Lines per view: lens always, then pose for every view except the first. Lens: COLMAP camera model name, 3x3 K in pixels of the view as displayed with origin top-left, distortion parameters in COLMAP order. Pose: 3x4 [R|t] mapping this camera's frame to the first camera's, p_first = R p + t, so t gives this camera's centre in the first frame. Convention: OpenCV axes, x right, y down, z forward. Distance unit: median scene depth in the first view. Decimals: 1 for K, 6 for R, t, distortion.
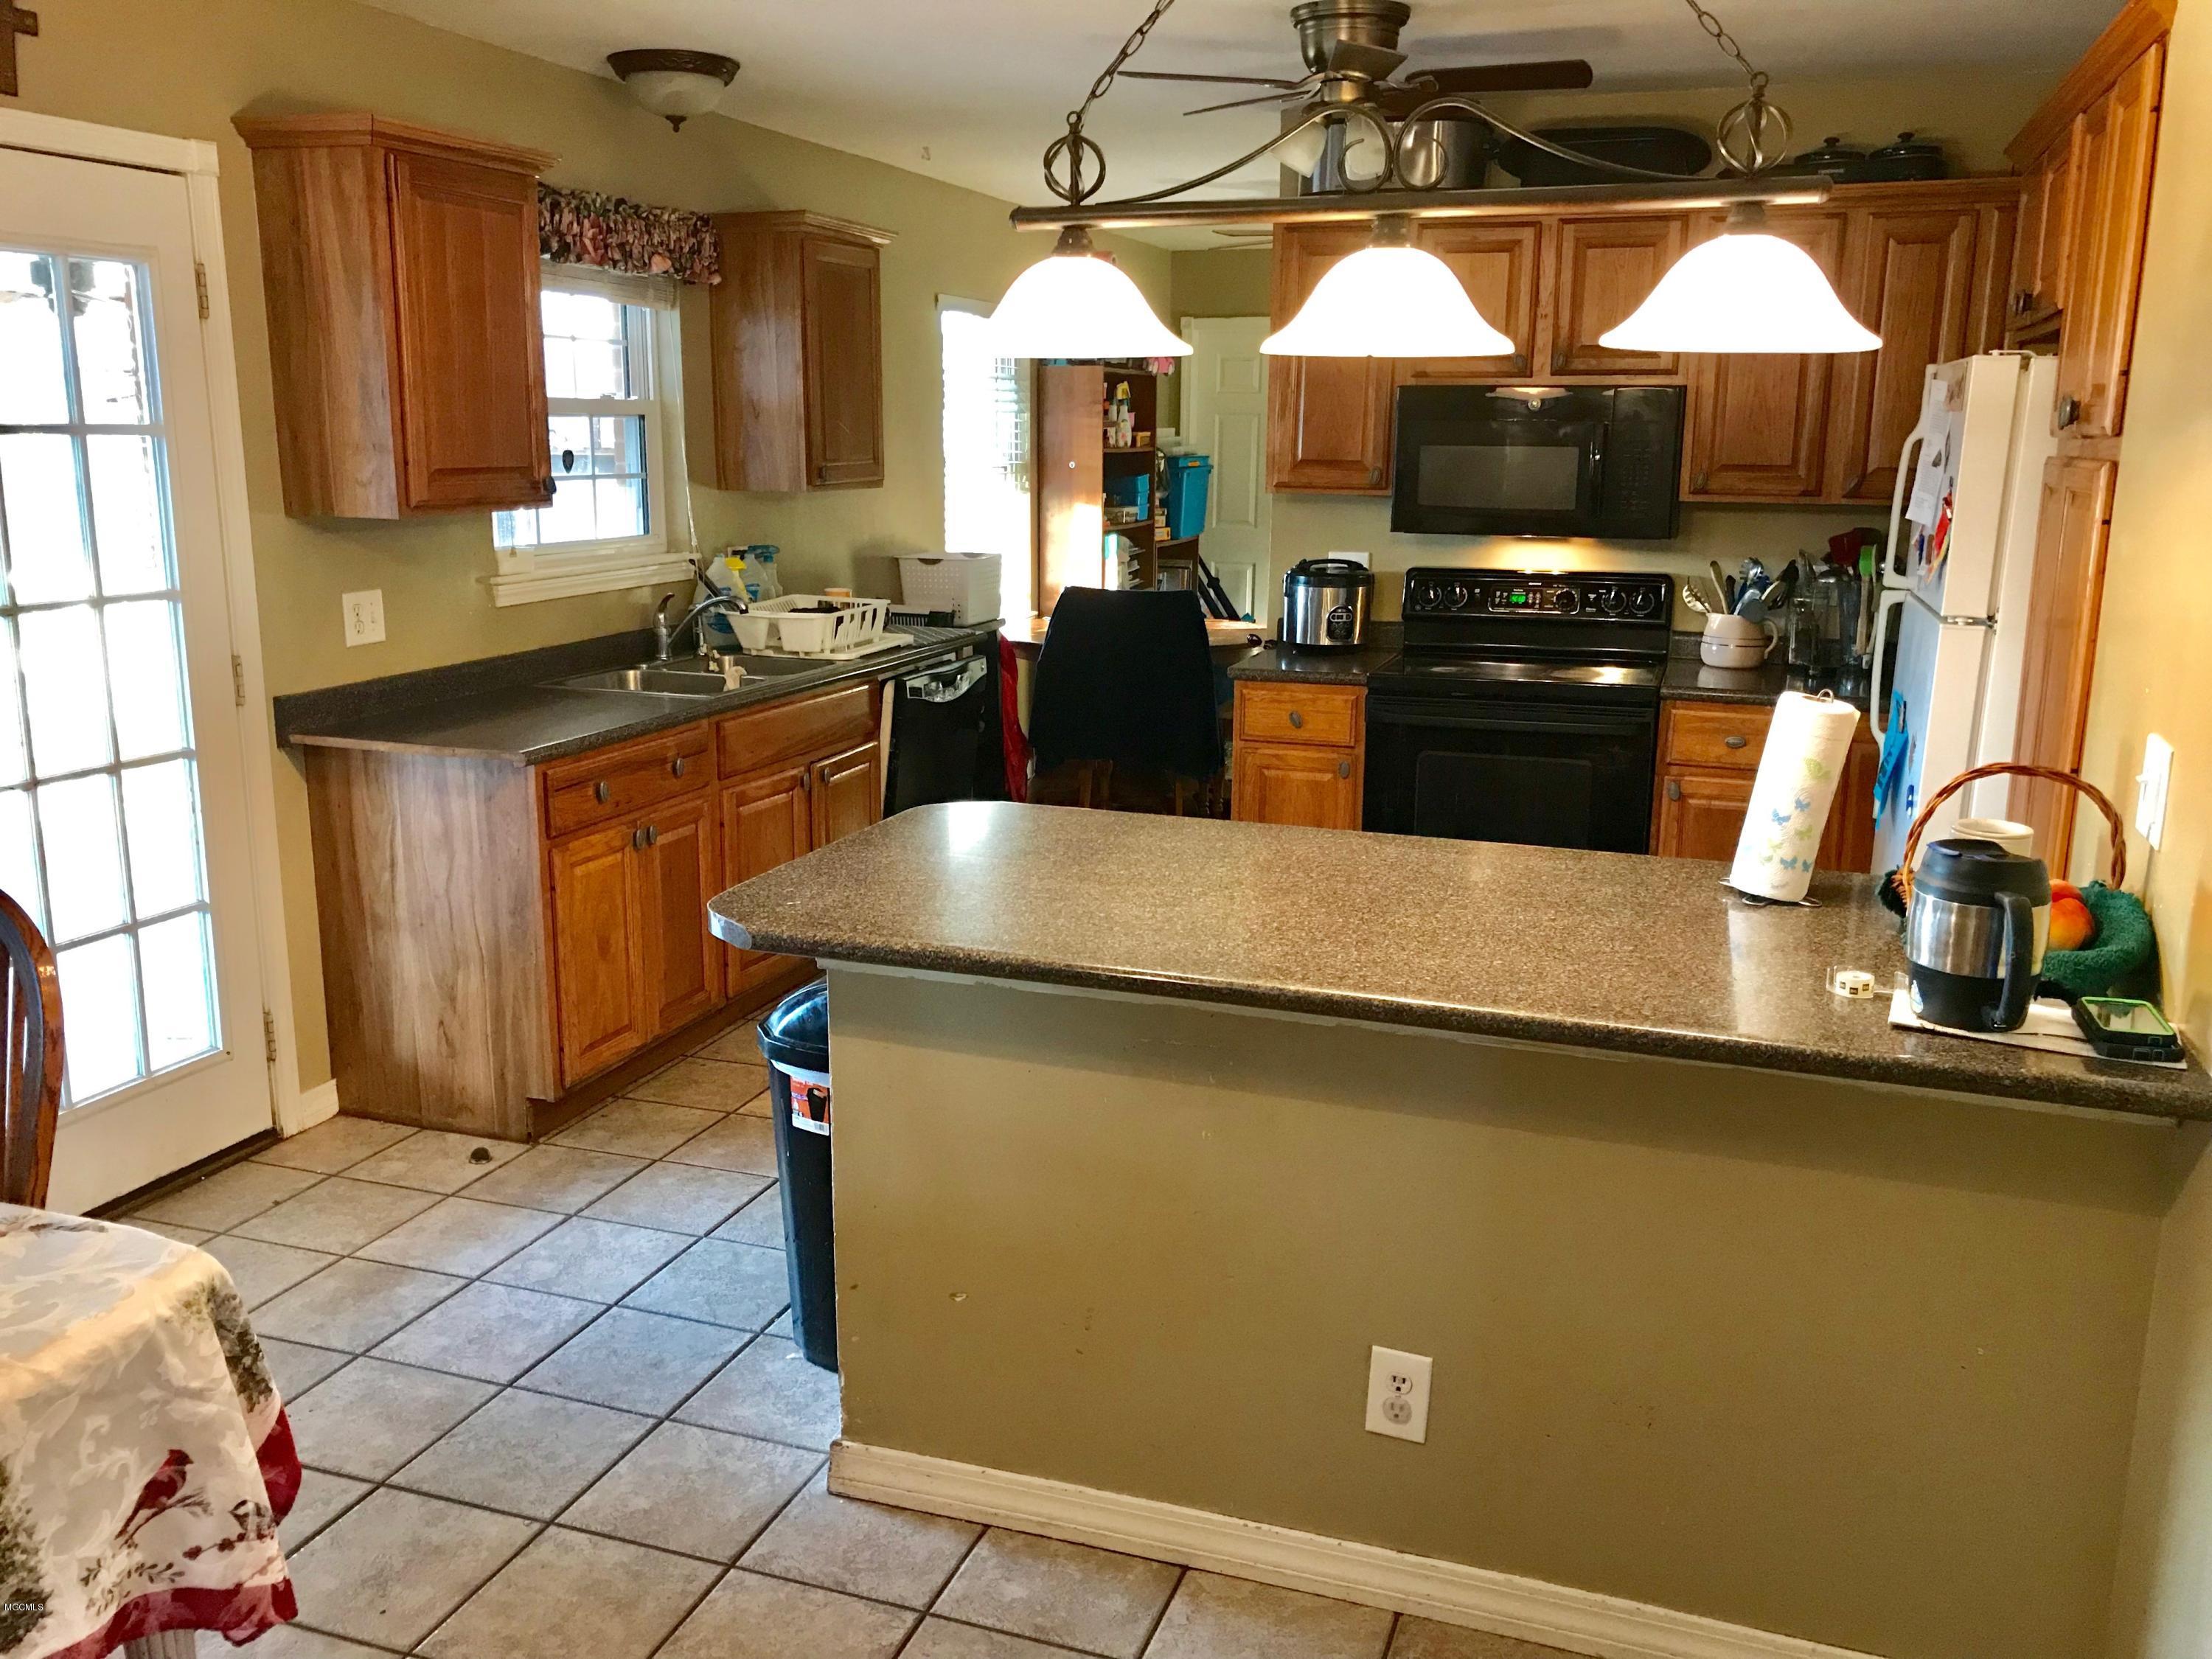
lens RADIAL K [[1803.5, 0, 1066.5], [0, 1803.5, 791.4], [0, 0, 1]] dist [0.042837, -0.010431]
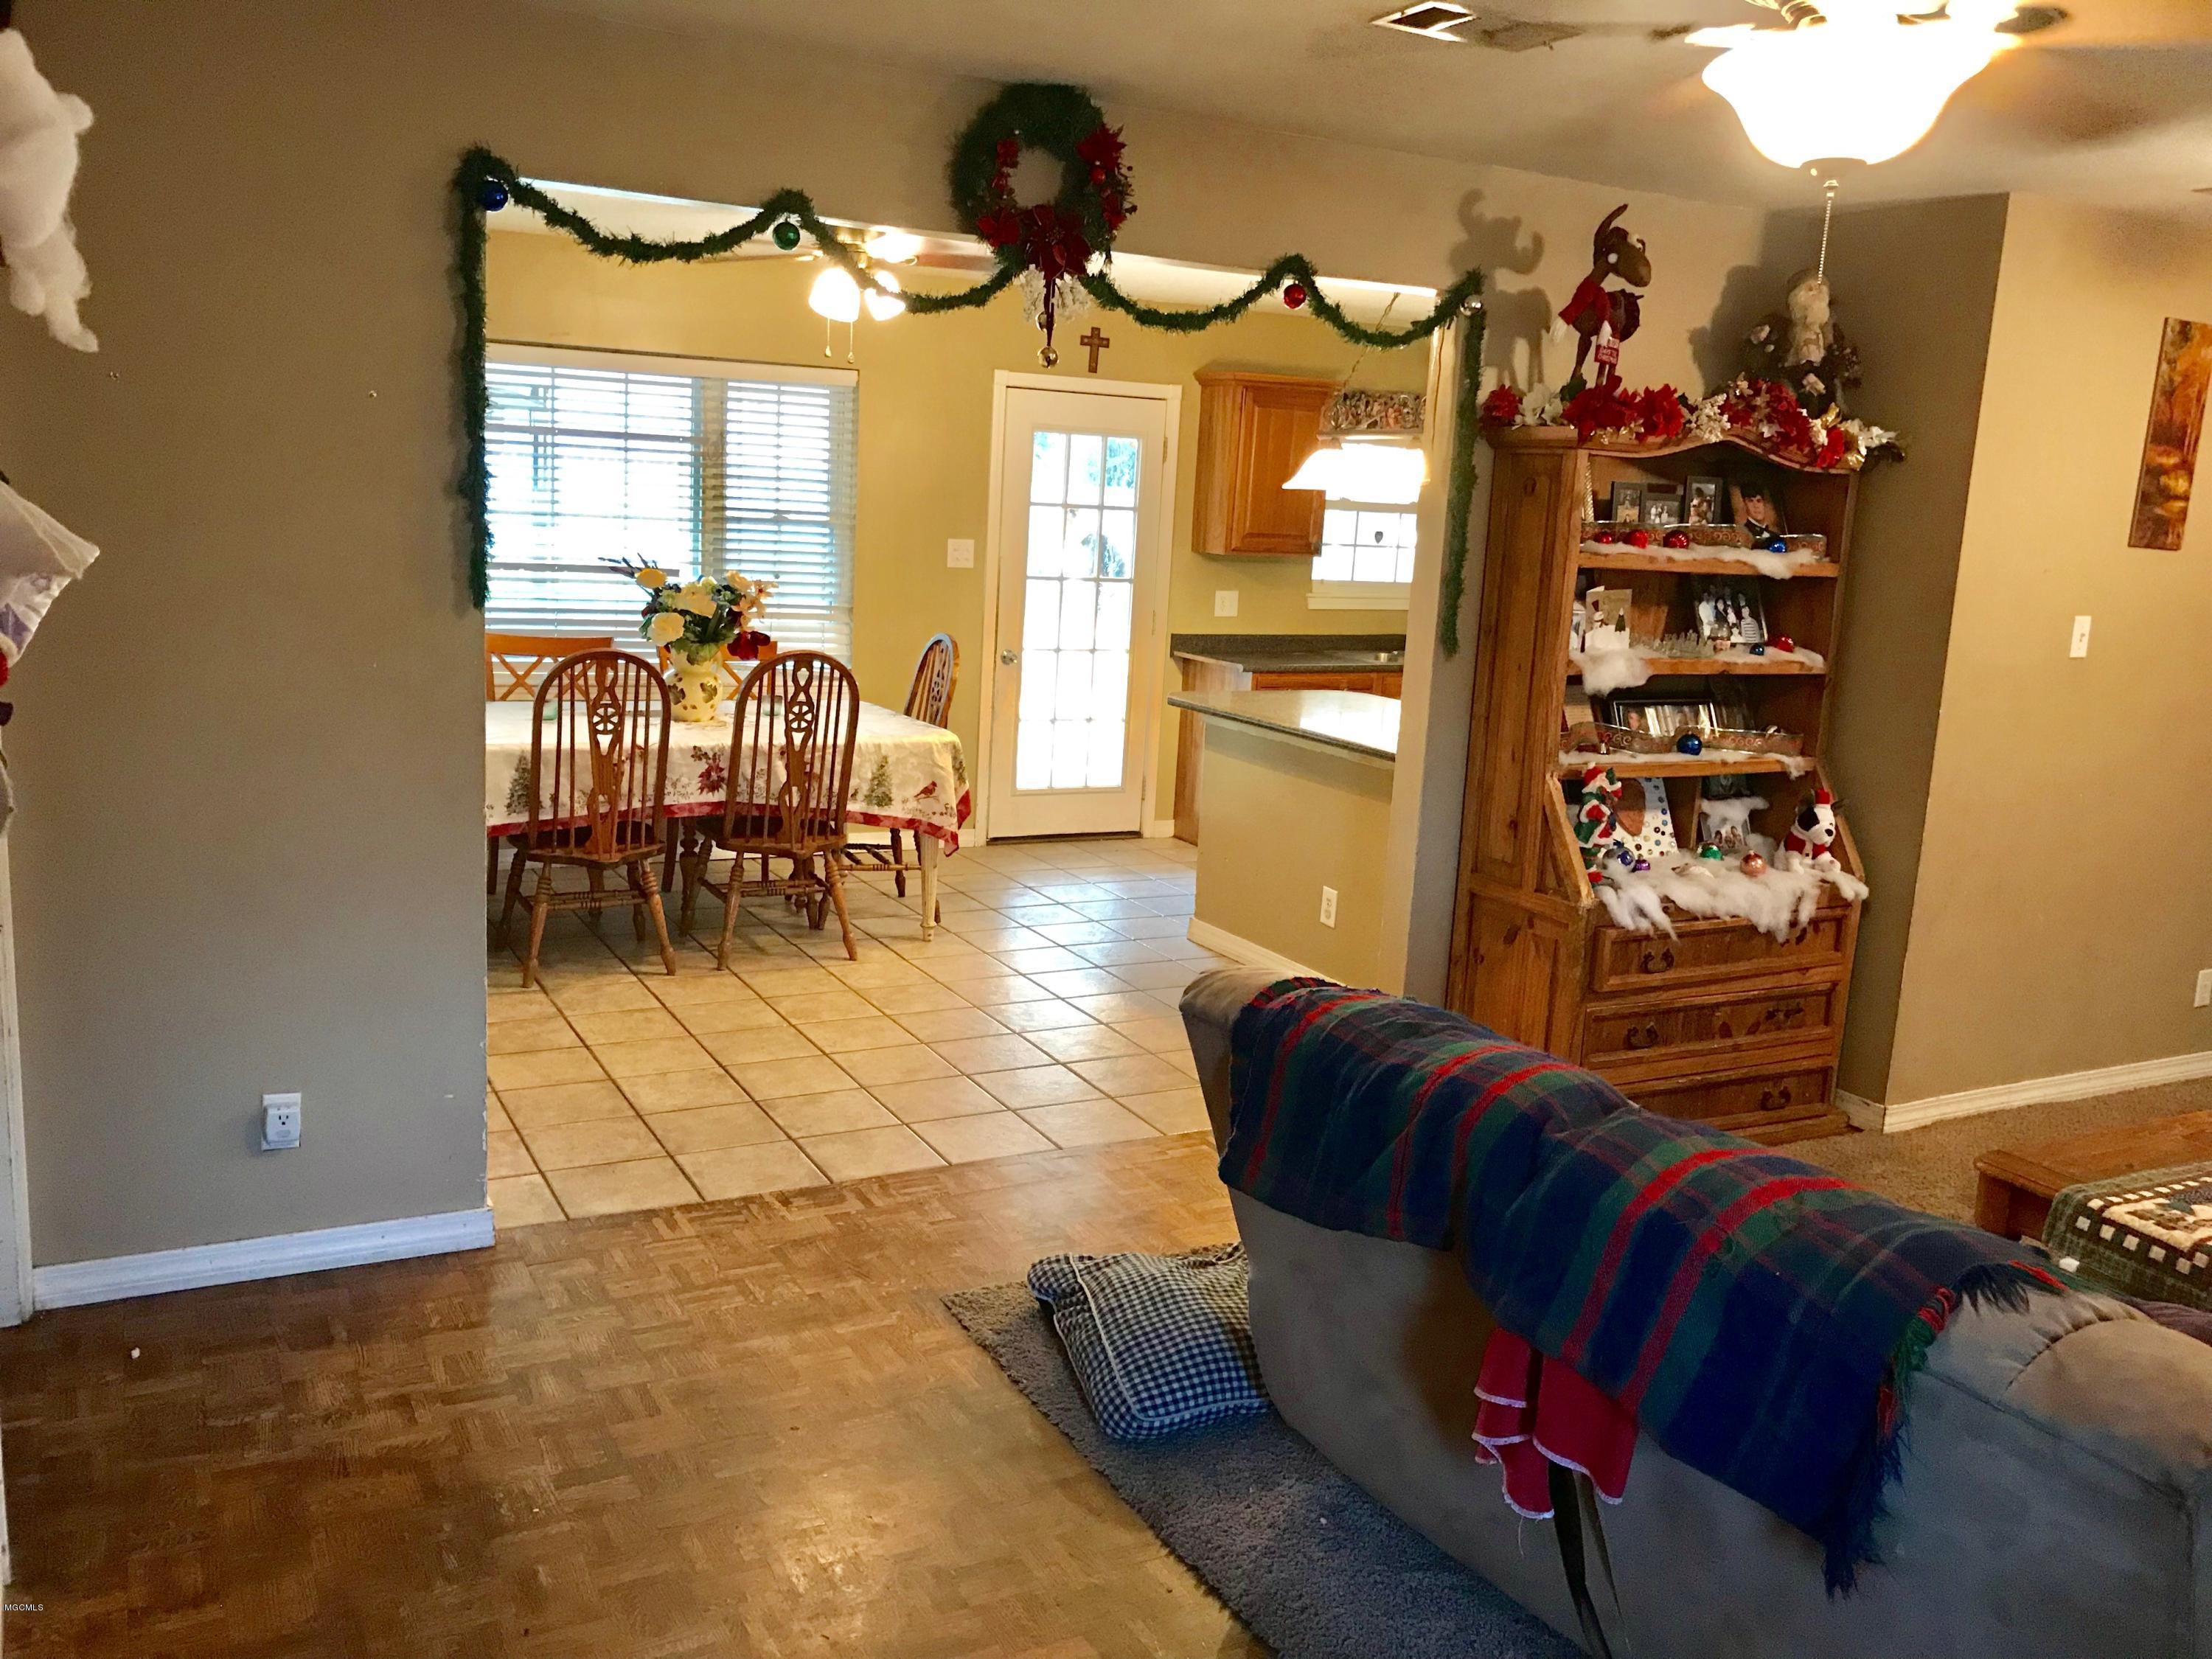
lens RADIAL K [[1803.5, 0, 1104.3], [0, 1803.5, 824.4], [0, 0, 1]] dist [0.042837, -0.010431]
pose [[0.742535, 0.157213, -0.651095, 0.895104], [-0.183044, 0.982691, 0.028530, 0.119330], [0.644311, 0.097995, 0.758459, -0.629929]]
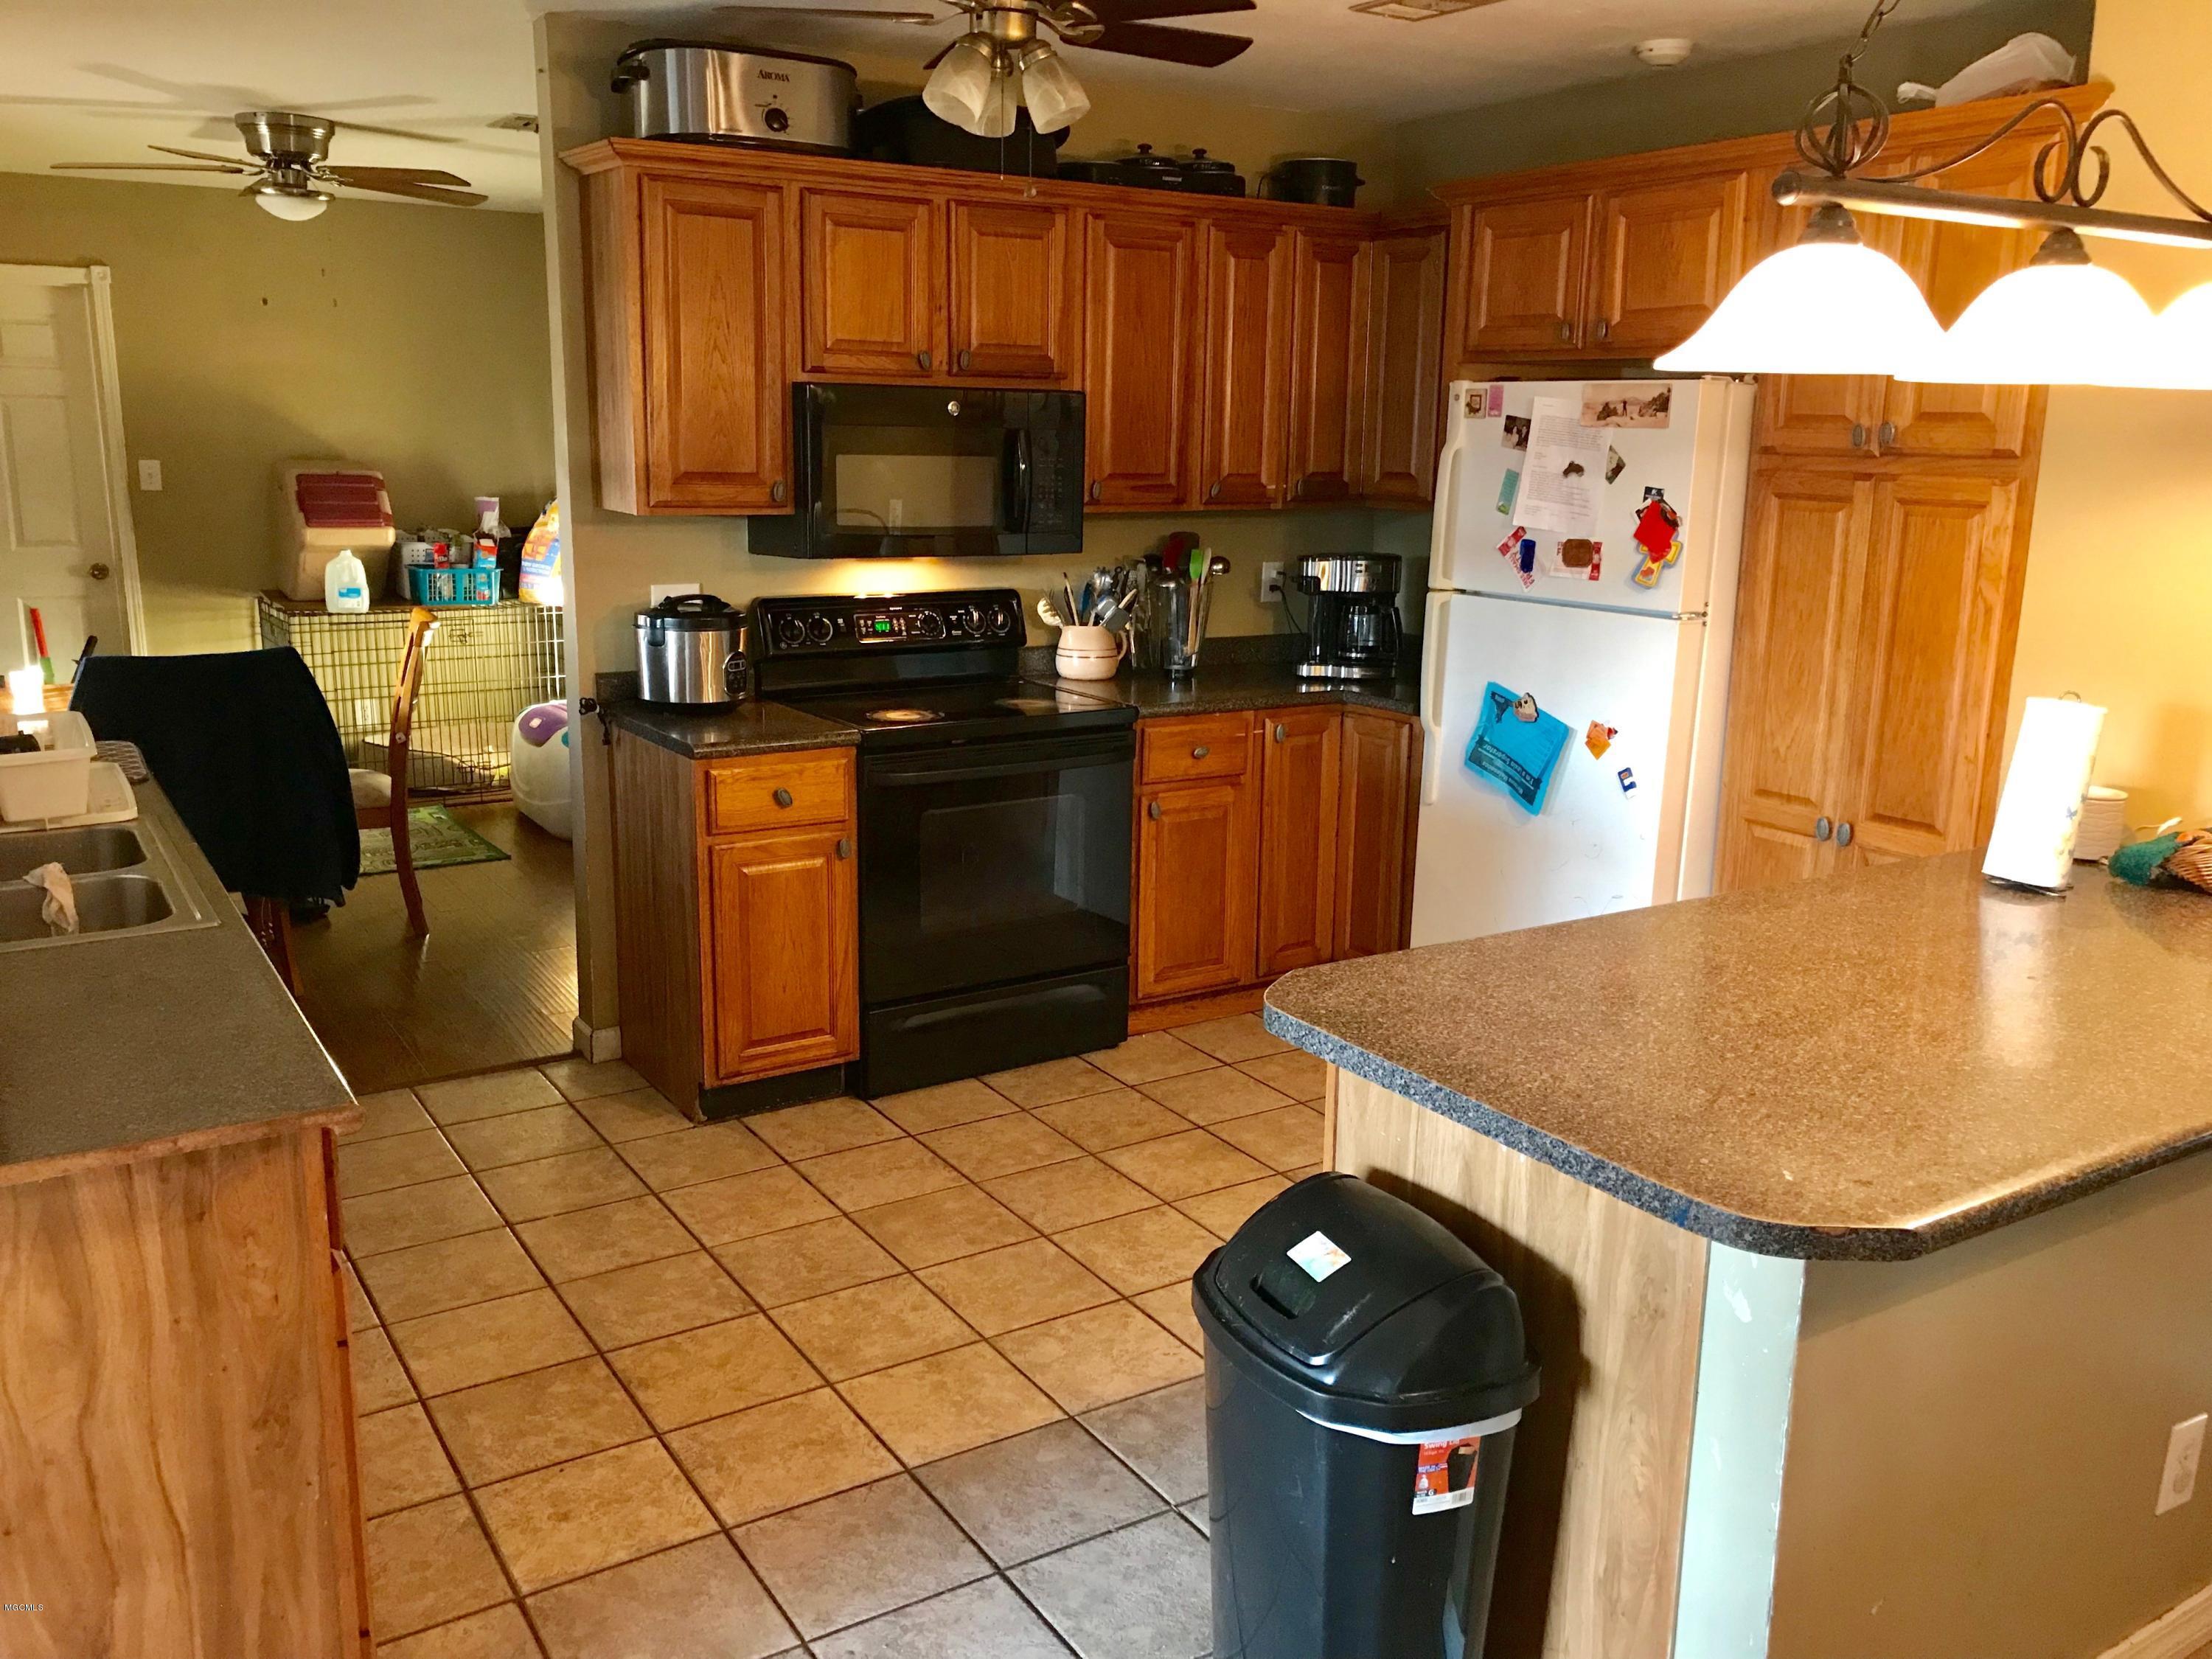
lens RADIAL K [[1803.5, 0, 1092.3], [0, 1803.5, 847.1], [0, 0, 1]] dist [0.042837, -0.010431]
pose [[0.614236, -0.176618, 0.769103, -0.517354], [0.144841, 0.983307, 0.110133, -0.110206], [-0.775716, 0.043750, 0.629564, 0.490227]]
